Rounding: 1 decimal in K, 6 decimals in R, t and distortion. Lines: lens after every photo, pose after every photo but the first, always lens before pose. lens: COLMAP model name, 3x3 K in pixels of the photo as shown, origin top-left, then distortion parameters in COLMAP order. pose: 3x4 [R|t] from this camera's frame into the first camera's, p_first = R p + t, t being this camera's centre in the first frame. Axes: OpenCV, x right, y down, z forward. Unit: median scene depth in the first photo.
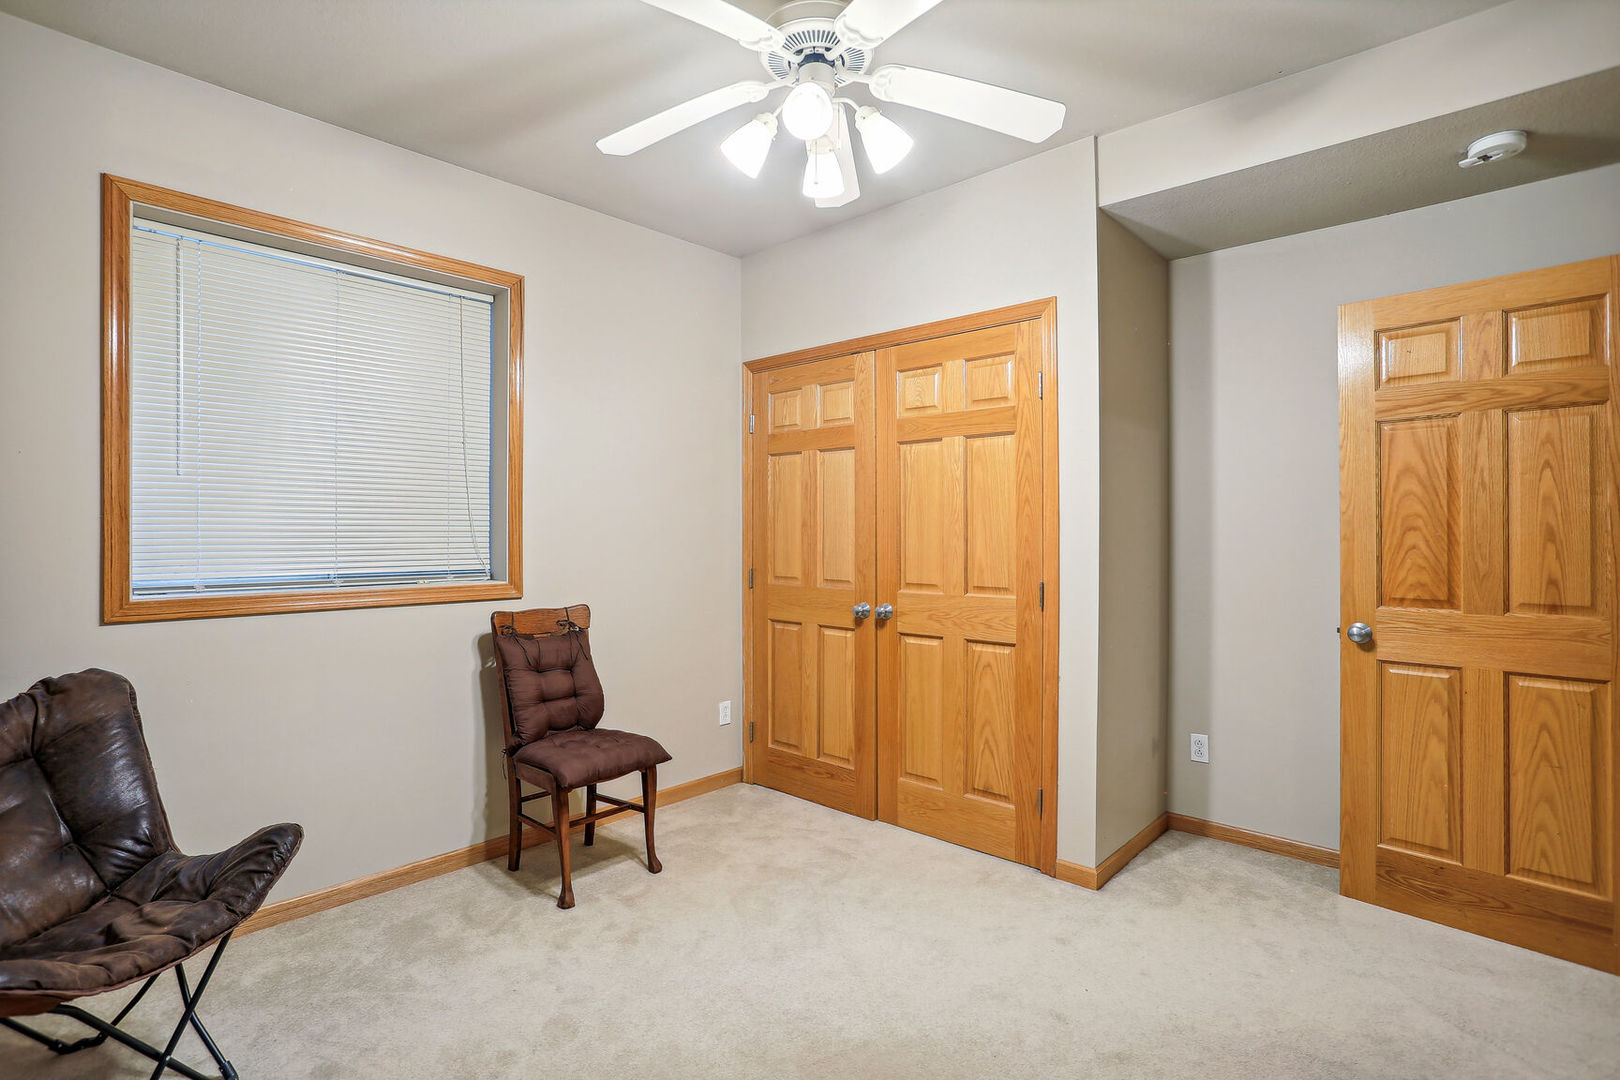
lens RADIAL K [[803.4, 0, 811.9], [0, 803.4, 538.6], [0, 0, 1]] dist [-0.002516, -0.000203]
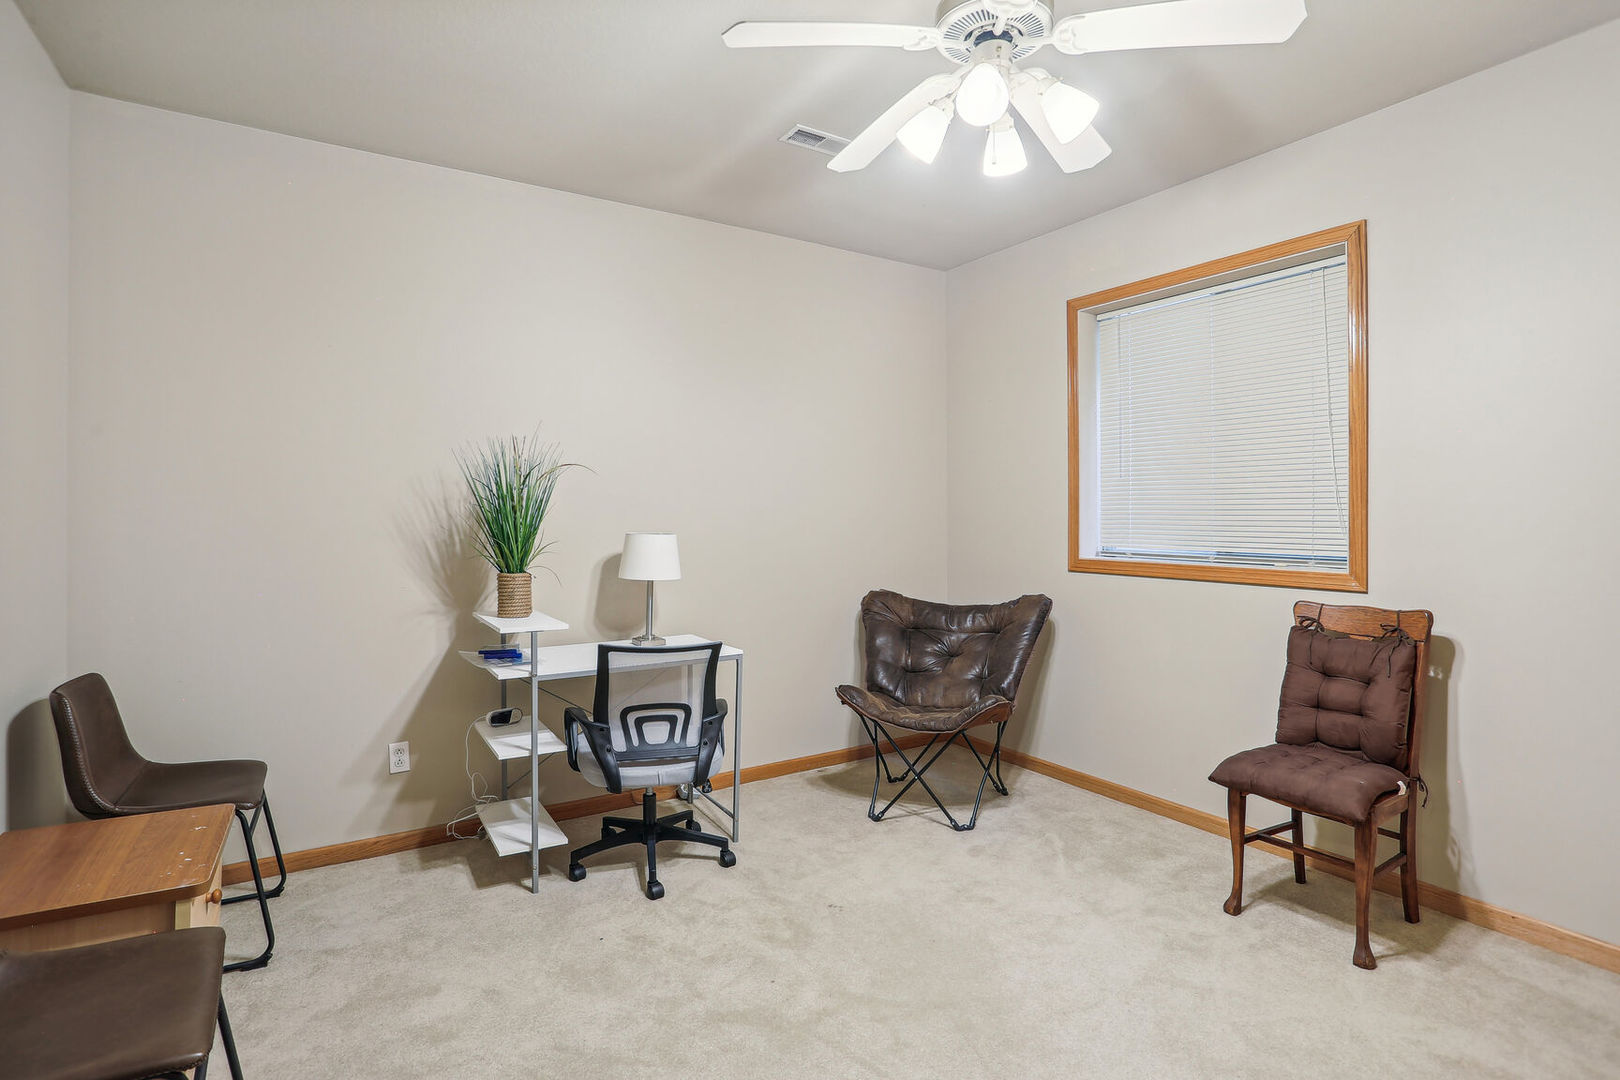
lens RADIAL K [[803.4, 0, 811.2], [0, 803.4, 523.5], [0, 0, 1]] dist [-0.002516, -0.000203]
pose [[-0.242234, 0.008494, -0.970181, 0.649039], [-0.013931, 0.999828, 0.012232, -0.002891], [0.970118, 0.016479, -0.242074, 0.663934]]
